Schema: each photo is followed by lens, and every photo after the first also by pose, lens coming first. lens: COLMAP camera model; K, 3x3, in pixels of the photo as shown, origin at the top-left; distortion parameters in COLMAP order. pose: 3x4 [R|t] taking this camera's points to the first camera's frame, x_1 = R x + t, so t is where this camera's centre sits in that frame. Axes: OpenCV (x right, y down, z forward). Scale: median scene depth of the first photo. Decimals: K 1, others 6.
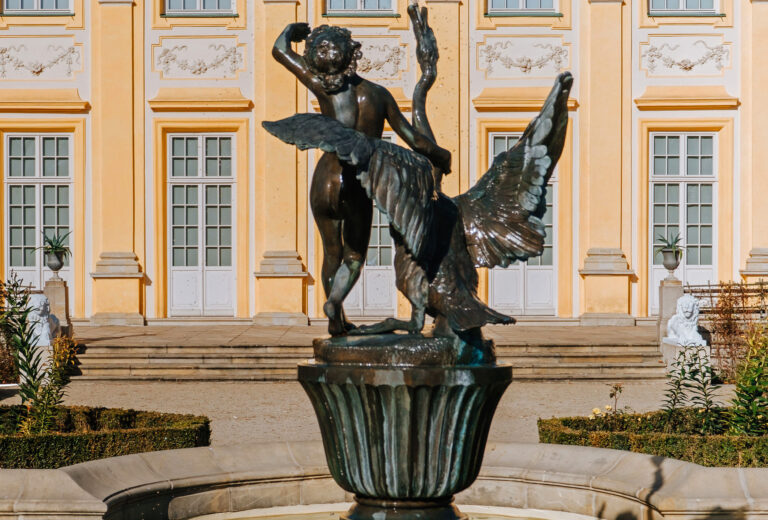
lens RADIAL K [[1301.3, 0, 384.0], [0, 1301.3, 260.0], [0, 0, 1]] dist [-0.005720, -0.041712]
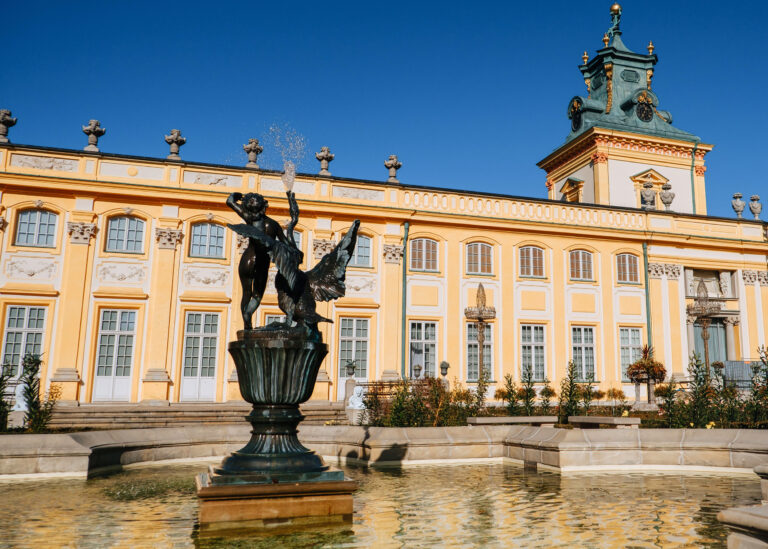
lens RADIAL K [[602.0, 0, 384.0], [0, 602.0, 274.5], [0, 0, 1]] dist [-0.006133, -0.005815]
pose [[0.958028, 0.072307, 0.277406, -0.061846], [-0.020046, 0.982196, -0.186786, 0.088566], [-0.285973, 0.173385, 0.942421, -0.014603]]
